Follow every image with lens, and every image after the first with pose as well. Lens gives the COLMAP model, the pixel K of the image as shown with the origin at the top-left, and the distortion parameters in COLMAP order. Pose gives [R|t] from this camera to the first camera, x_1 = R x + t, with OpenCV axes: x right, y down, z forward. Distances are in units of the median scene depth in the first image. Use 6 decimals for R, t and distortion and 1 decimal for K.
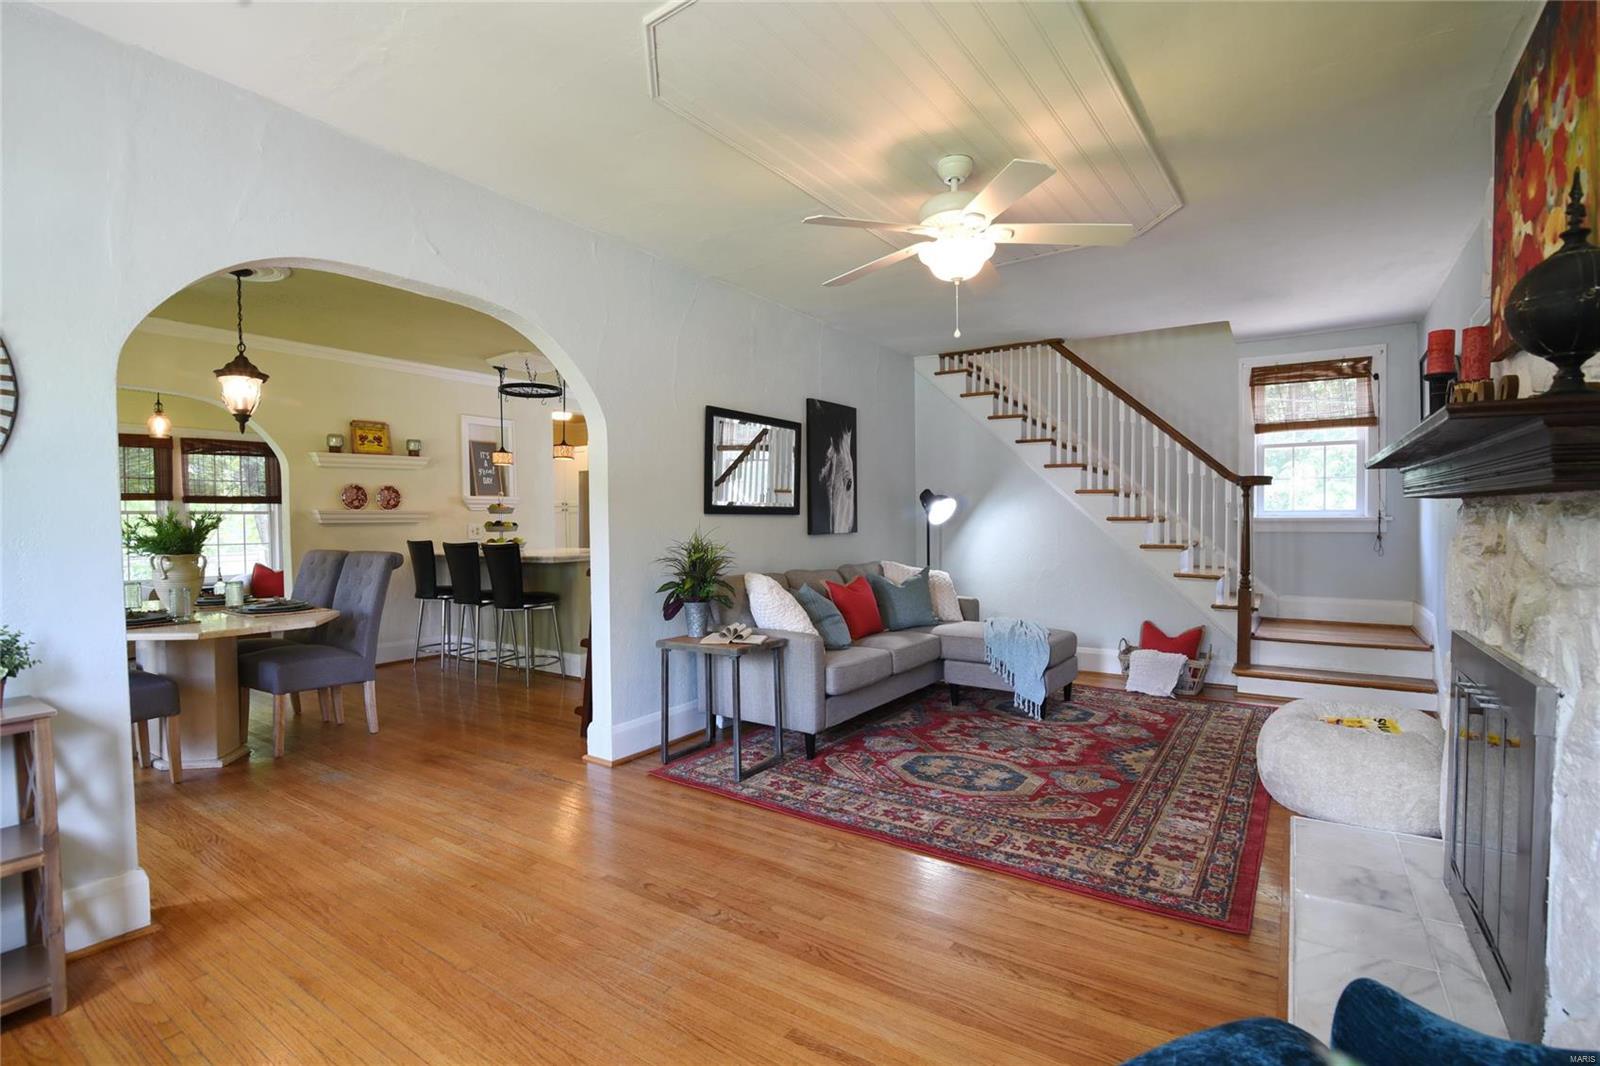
lens RADIAL K [[736.8, 0, 799.5], [0, 736.8, 538.3], [0, 0, 1]] dist [-0.017946, -0.000466]
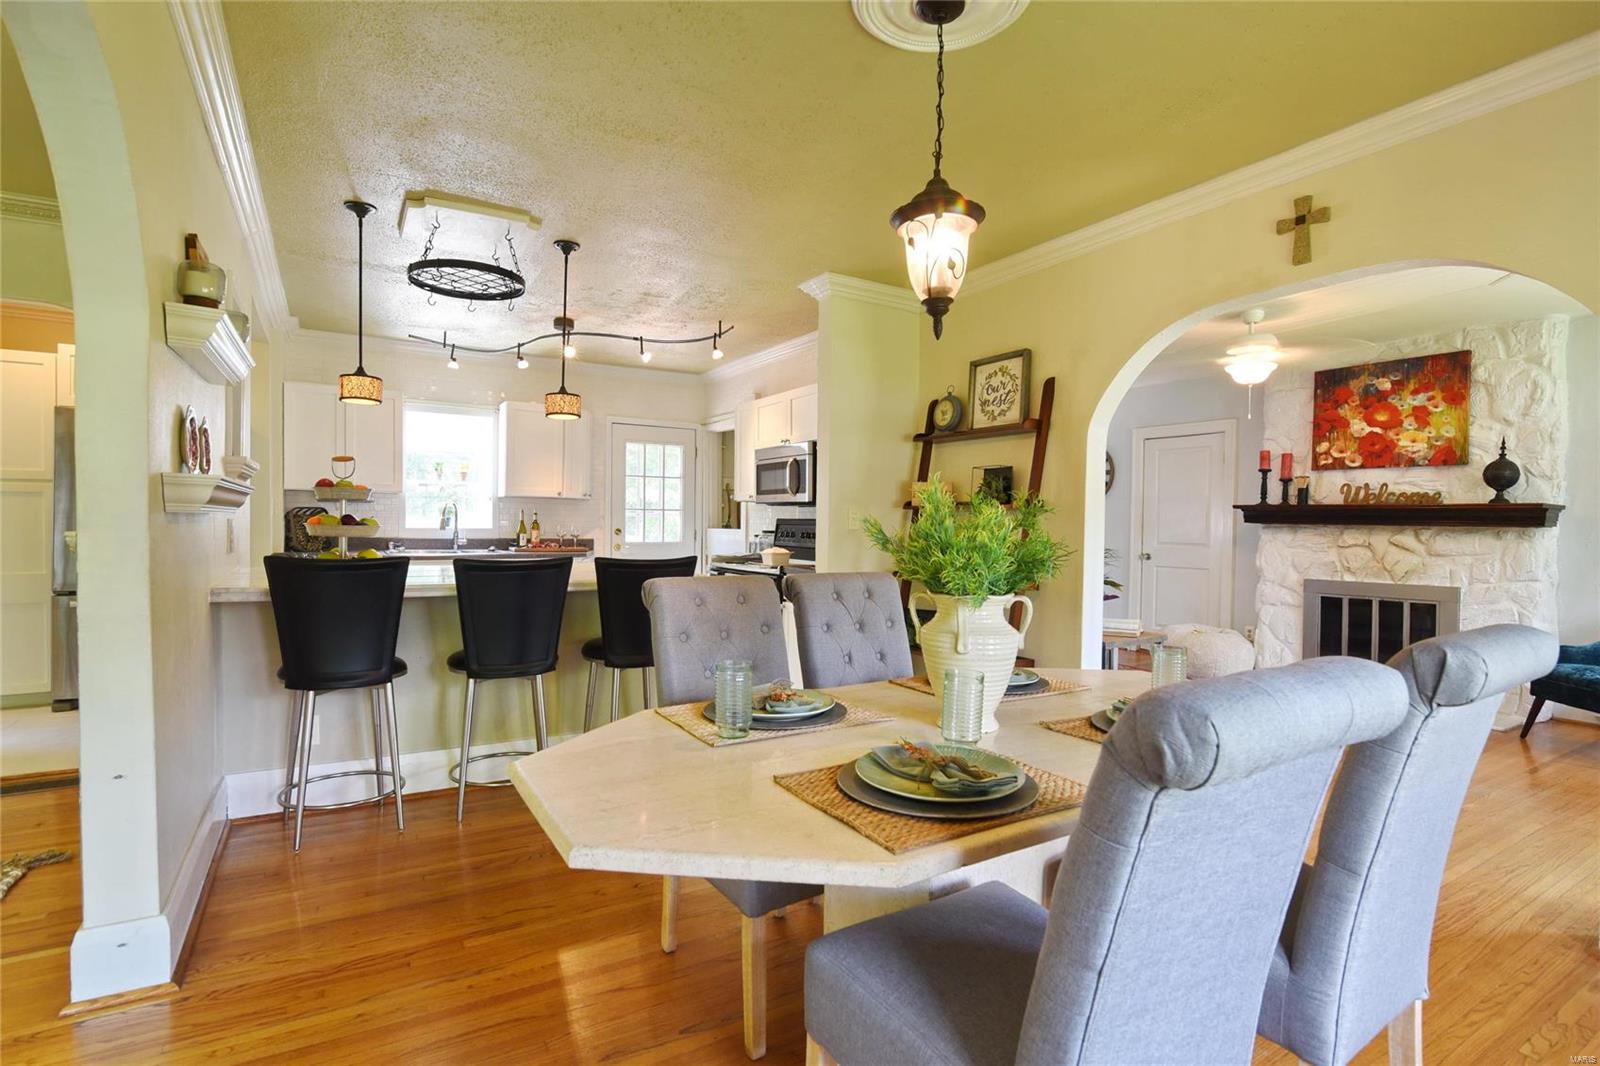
lens RADIAL K [[769.8, 0, 801.9], [0, 769.8, 538.5], [0, 0, 1]] dist [-0.017050, 0.000773]
pose [[0.420859, -0.001696, 0.907125, -1.290608], [0.005356, 0.999985, -0.000616, -0.009604], [-0.907110, 0.005118, 0.420862, 0.879188]]
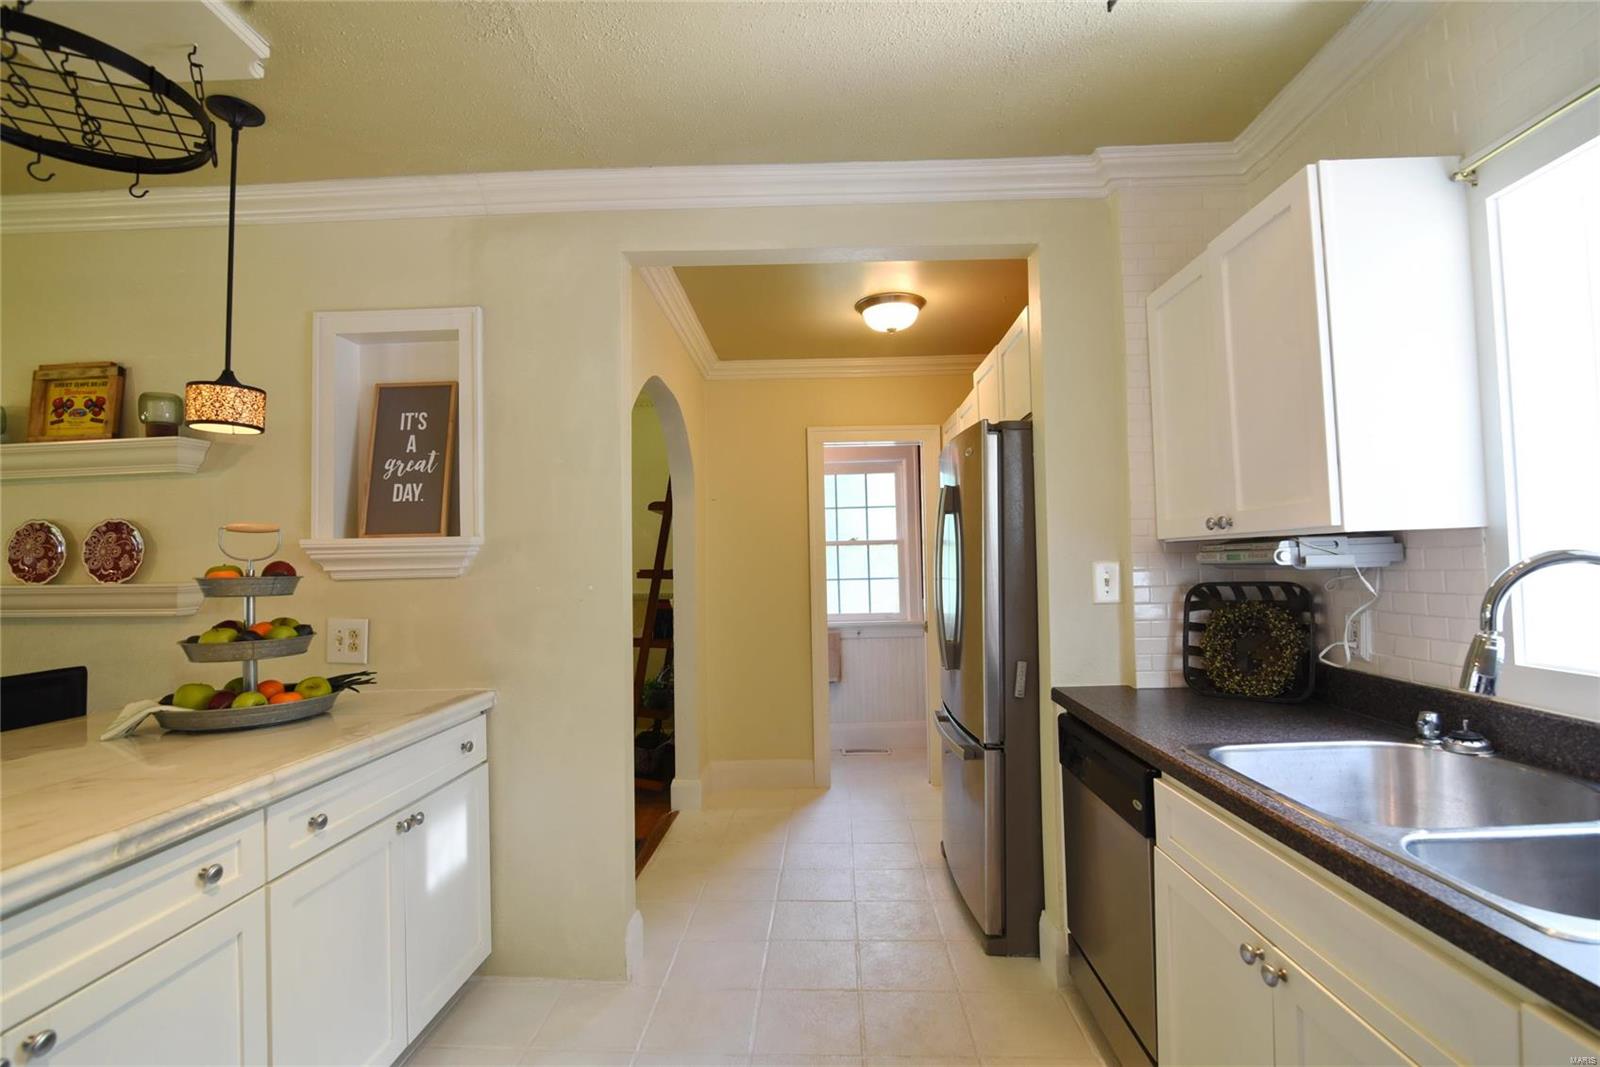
lens RADIAL K [[736.8, 0, 799.5], [0, 736.8, 538.8], [0, 0, 1]] dist [-0.017946, -0.000466]
pose [[0.531805, -0.029485, -0.846353, -0.066342], [-0.011650, 0.999044, -0.042124, -0.081493], [0.846787, 0.032262, 0.530953, 1.795033]]
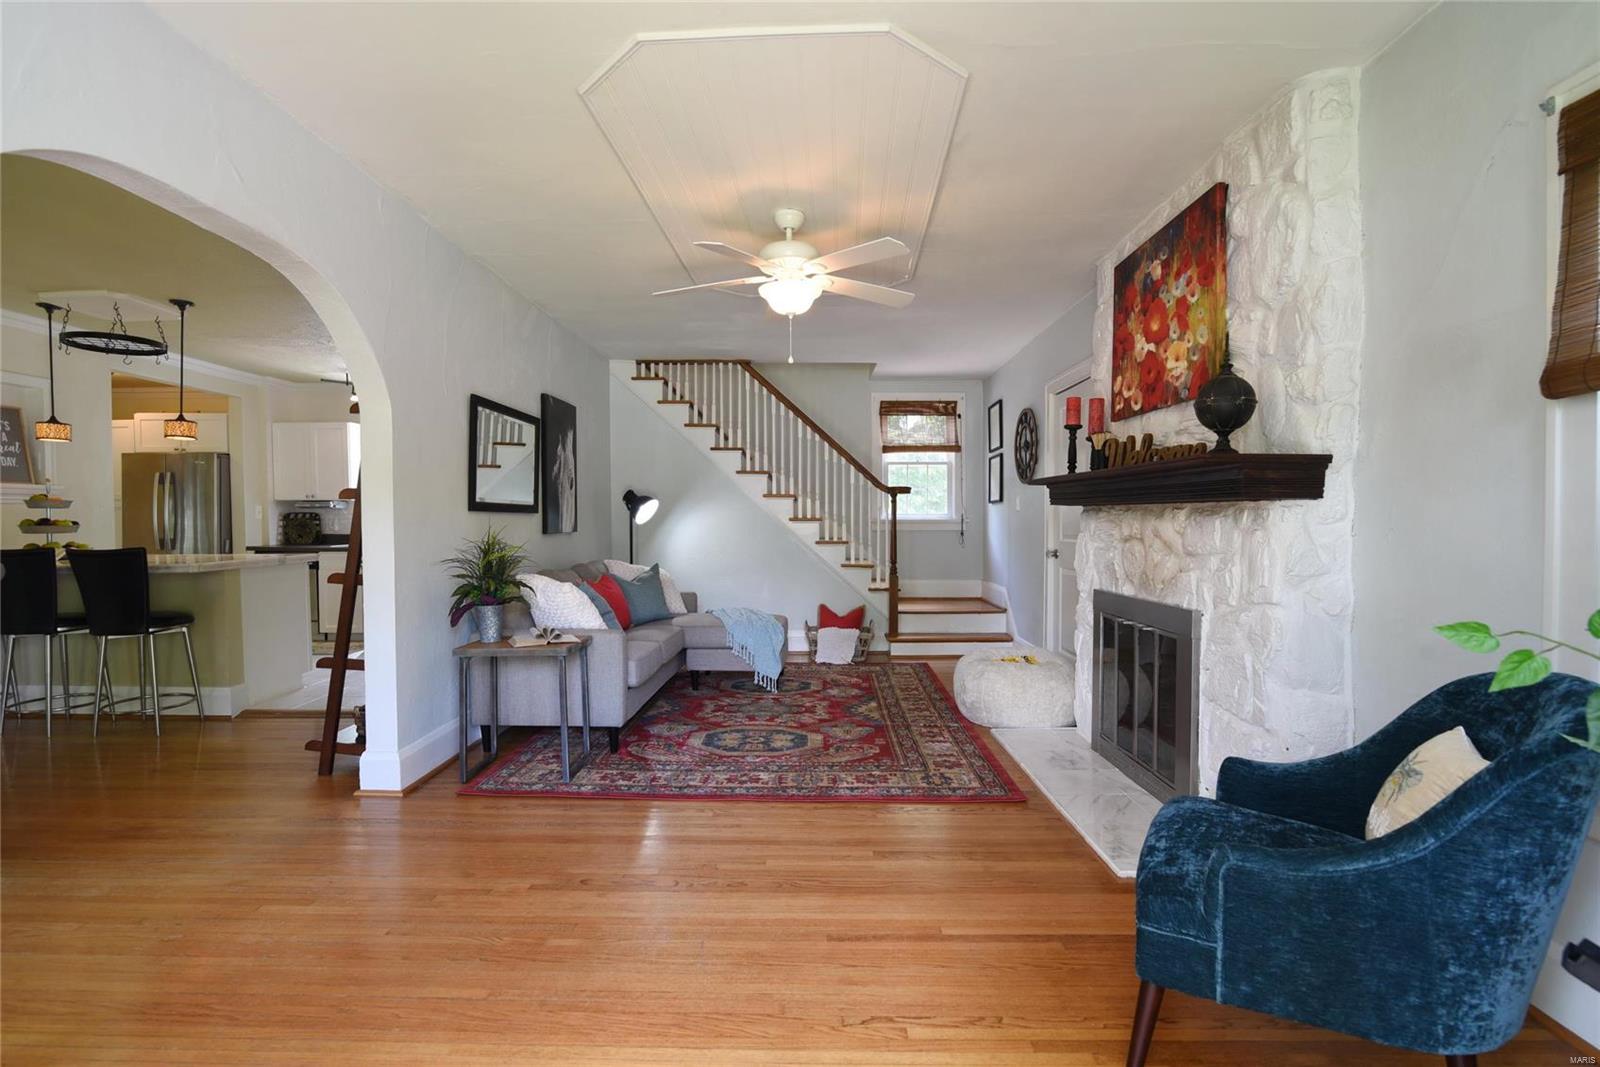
lens RADIAL K [[745.2, 0, 798.8], [0, 745.2, 538.9], [0, 0, 1]] dist [-0.017961, 0.000551]
pose [[0.837535, -0.008577, 0.546317, -0.318117], [0.010014, 0.999950, 0.000346, 0.006094], [-0.546292, 0.005181, 0.837579, -0.004161]]
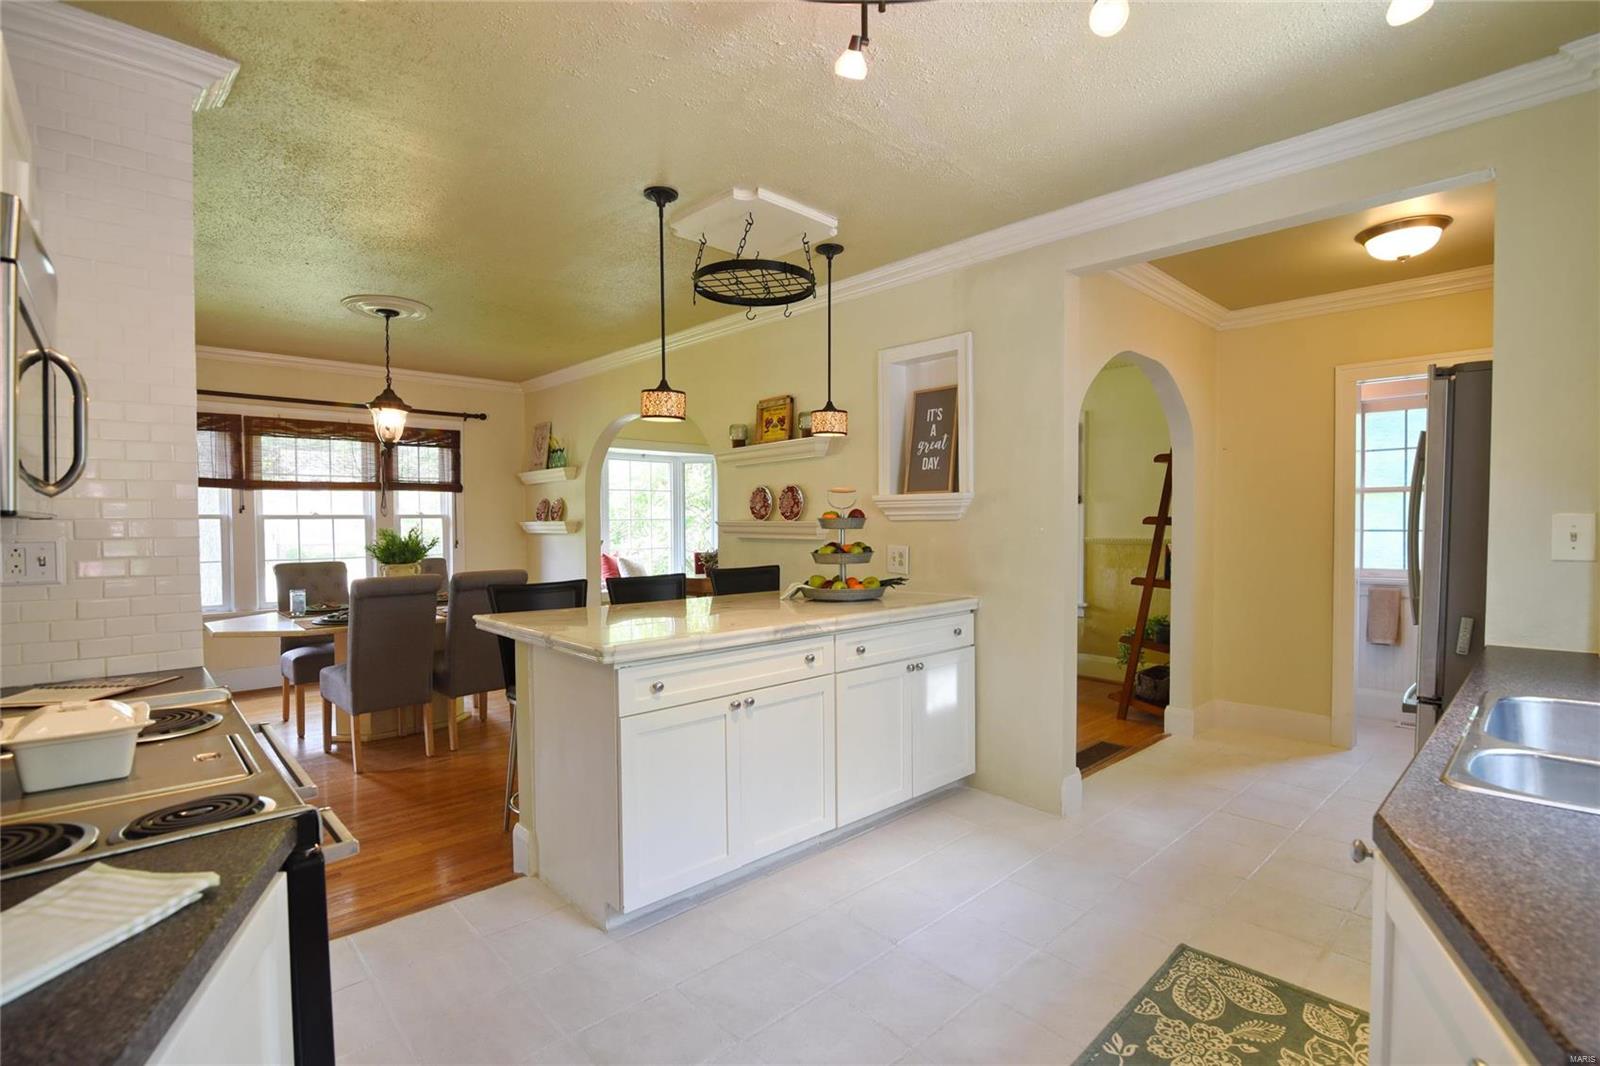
lens RADIAL K [[745.2, 0, 798.8], [0, 745.2, 538.4], [0, 0, 1]] dist [-0.017961, 0.000551]
pose [[-0.223429, 0.038782, -0.973949, 0.204871], [-0.018875, 0.998849, 0.044103, -0.086213], [0.974538, 0.028237, -0.222439, 1.894700]]
